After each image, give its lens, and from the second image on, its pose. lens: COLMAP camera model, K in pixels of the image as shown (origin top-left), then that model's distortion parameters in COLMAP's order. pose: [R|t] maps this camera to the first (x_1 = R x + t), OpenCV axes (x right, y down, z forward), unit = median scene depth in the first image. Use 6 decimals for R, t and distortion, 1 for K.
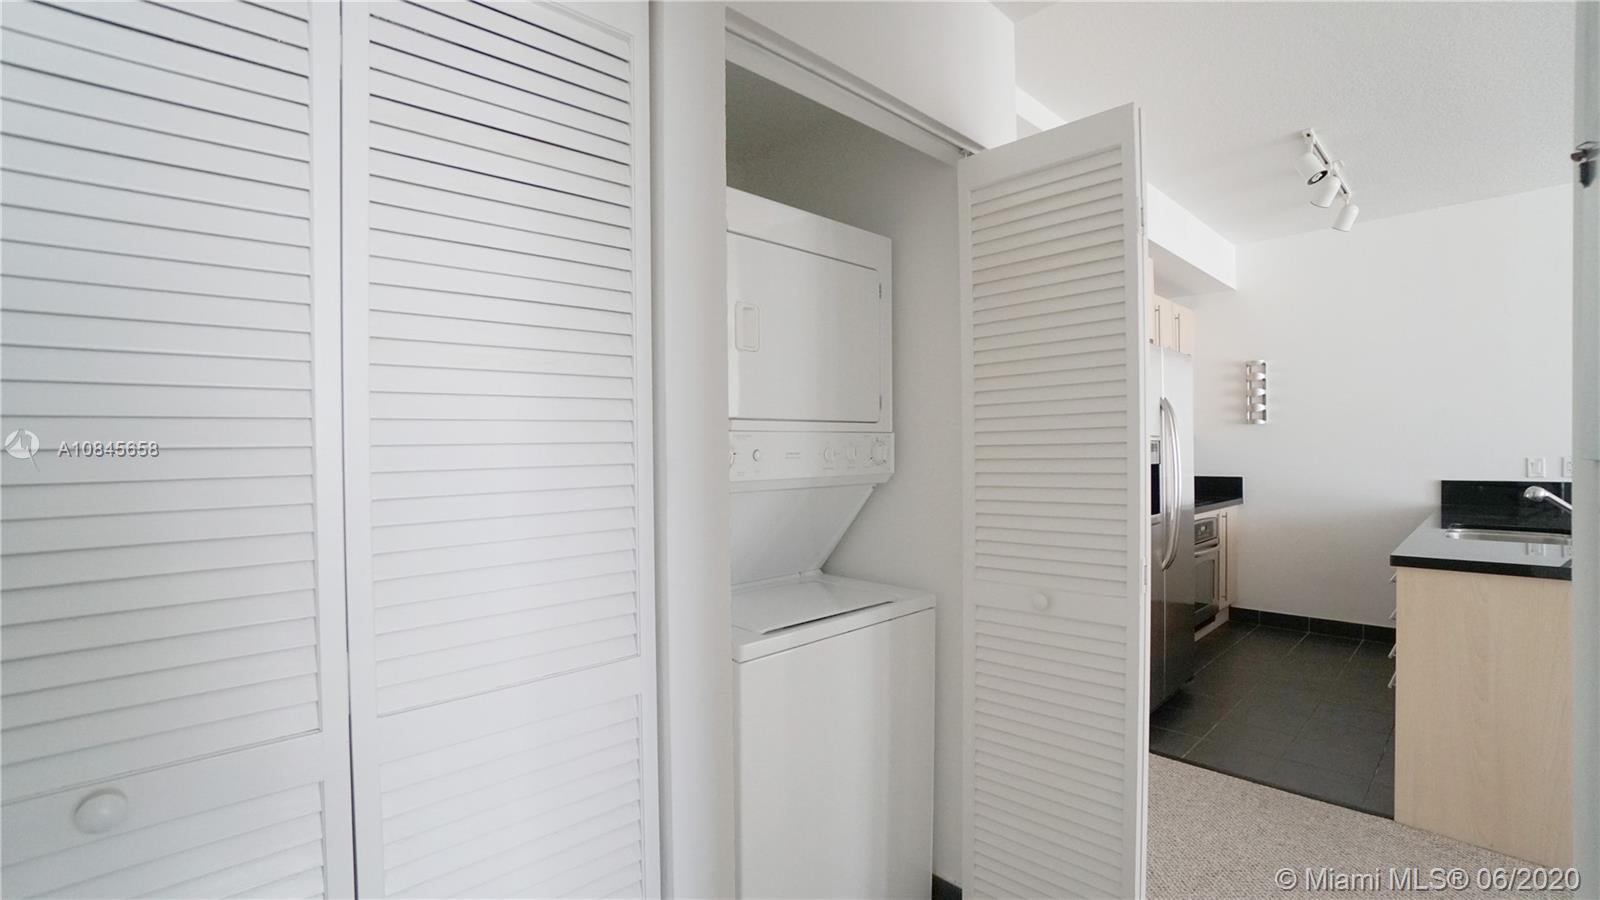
lens RADIAL K [[709.5, 0, 789.8], [0, 709.5, 455.2], [0, 0, 1]] dist [-0.039880, 0.010372]
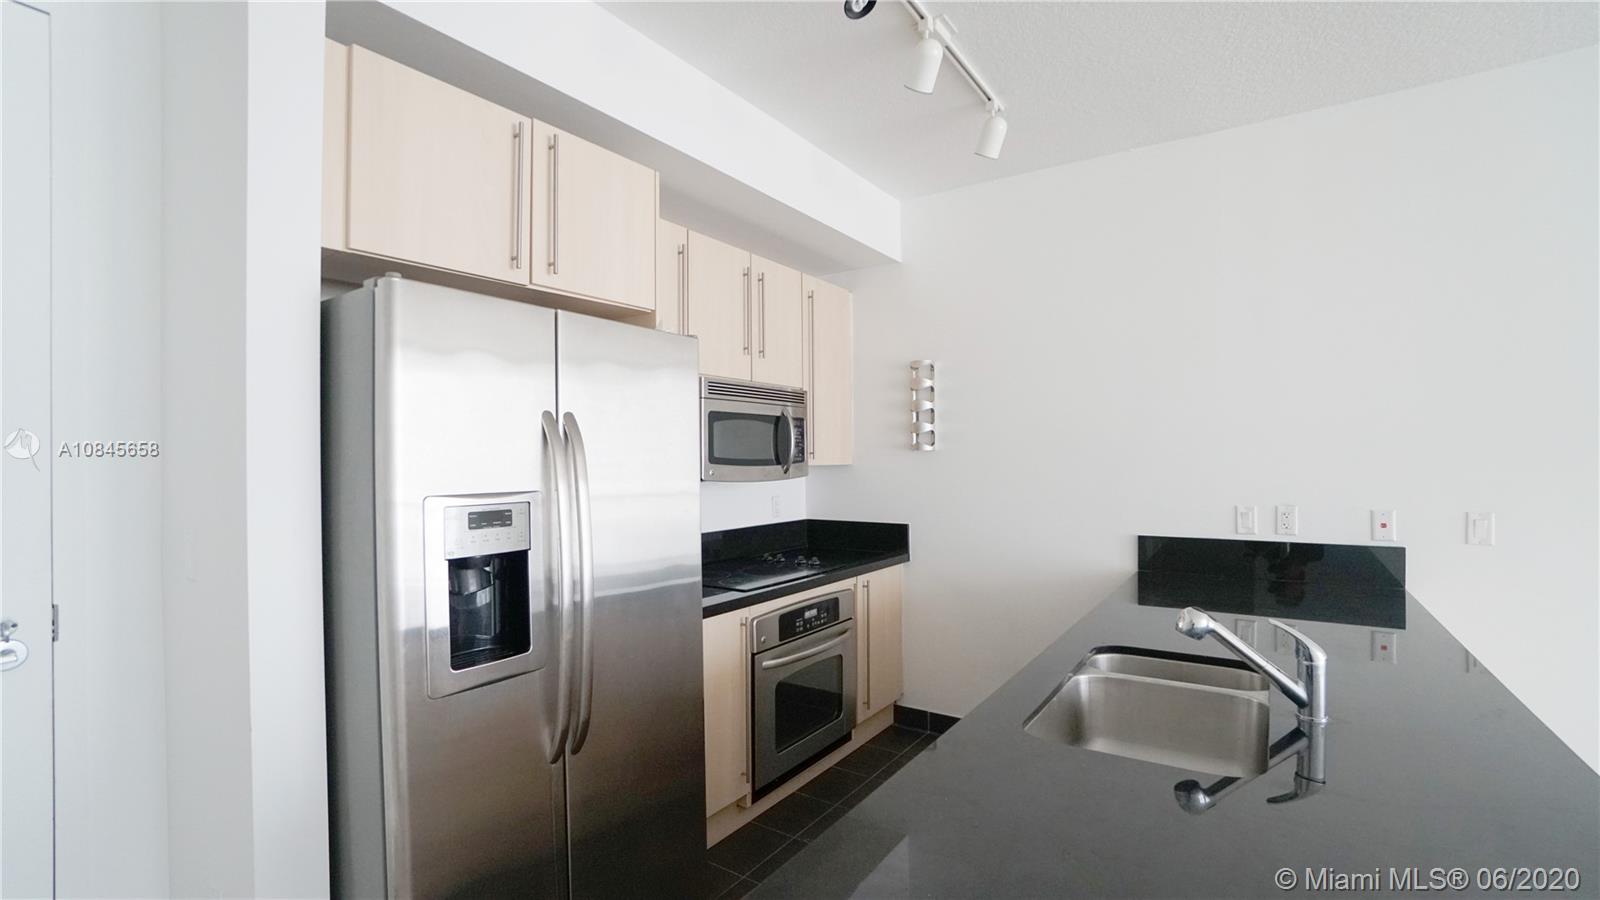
lens RADIAL K [[709.5, 0, 805.3], [0, 709.5, 456.0], [0, 0, 1]] dist [-0.039880, 0.010372]
pose [[0.977263, 0.002648, 0.212016, 0.400724], [-0.000234, 0.999935, -0.011408, -0.030929], [-0.212033, 0.011099, 0.977200, 0.321973]]
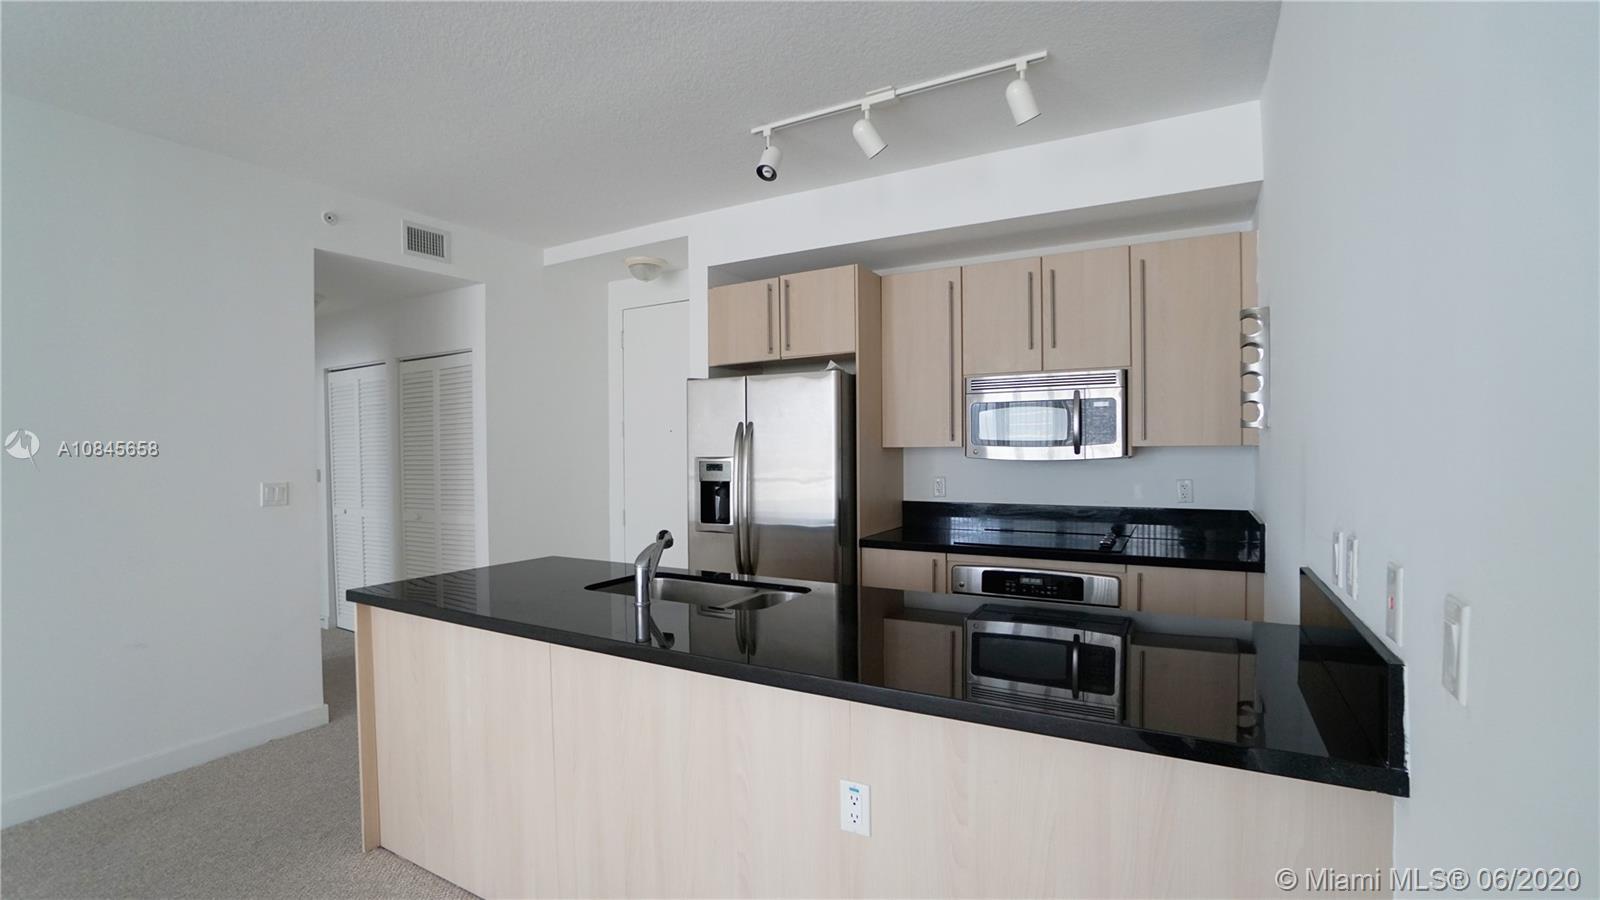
lens RADIAL K [[709.5, 0, 789.1], [0, 709.5, 462.3], [0, 0, 1]] dist [-0.039880, 0.010372]
pose [[0.280369, 0.029377, -0.959443, 1.088004], [0.002275, 0.999508, 0.031268, -0.036184], [0.959889, -0.010949, 0.280165, 0.505445]]
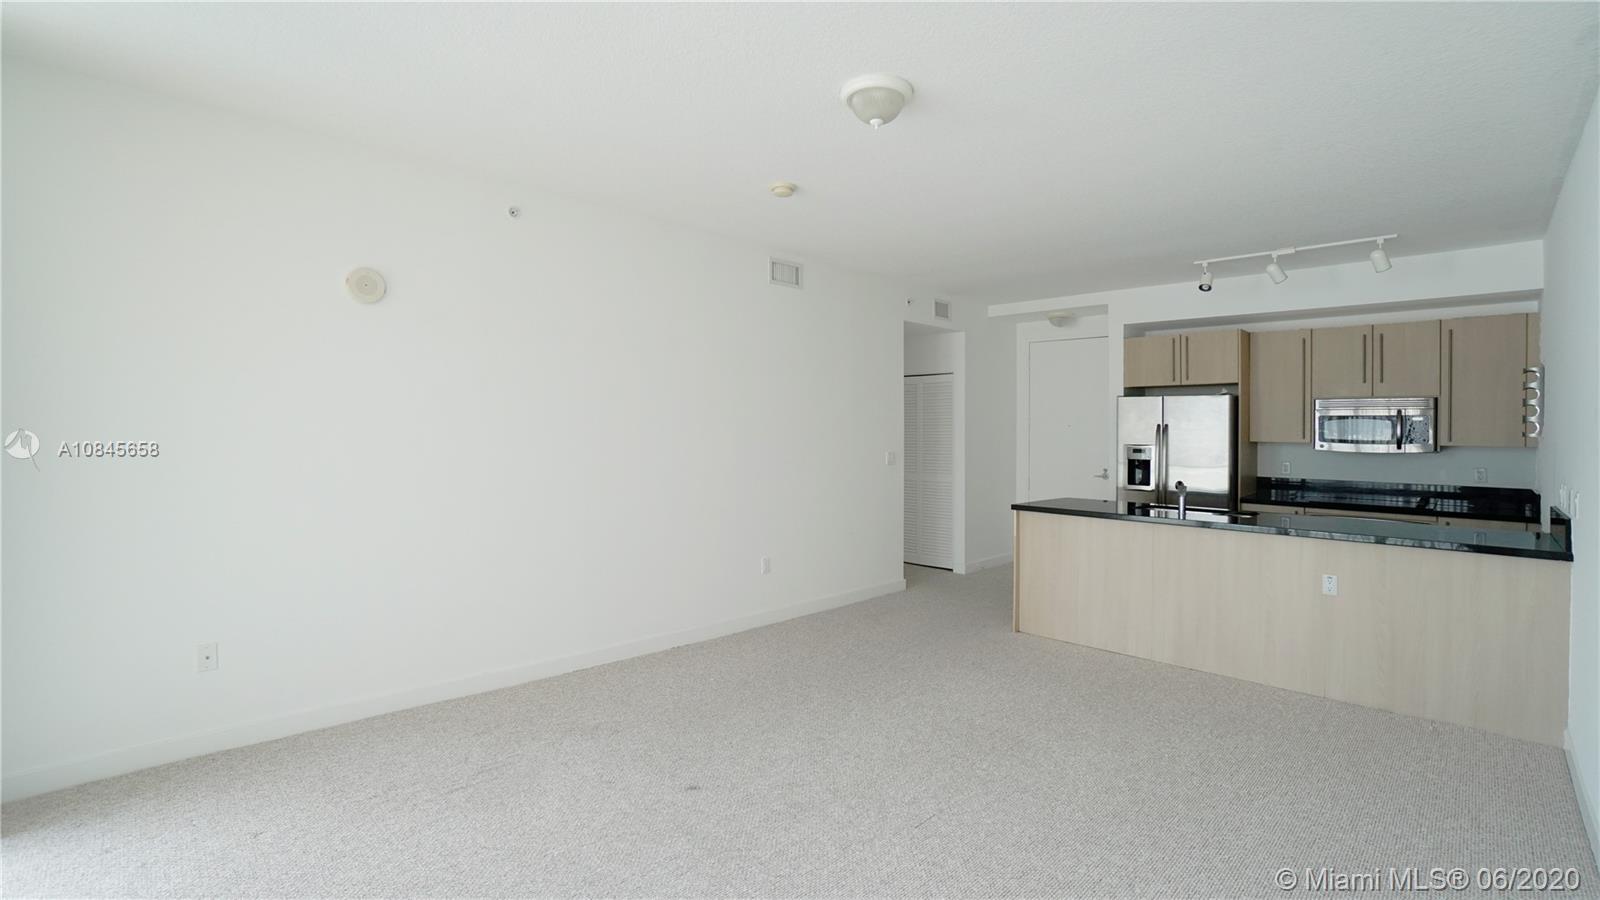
lens RADIAL K [[709.5, 0, 795.6], [0, 709.5, 424.8], [0, 0, 1]] dist [-0.039880, 0.010372]
pose [[0.024191, 0.001472, -0.999706, 1.550238], [-0.022208, 0.999753, 0.000935, -0.040596], [0.999461, 0.022179, 0.024218, 0.013977]]
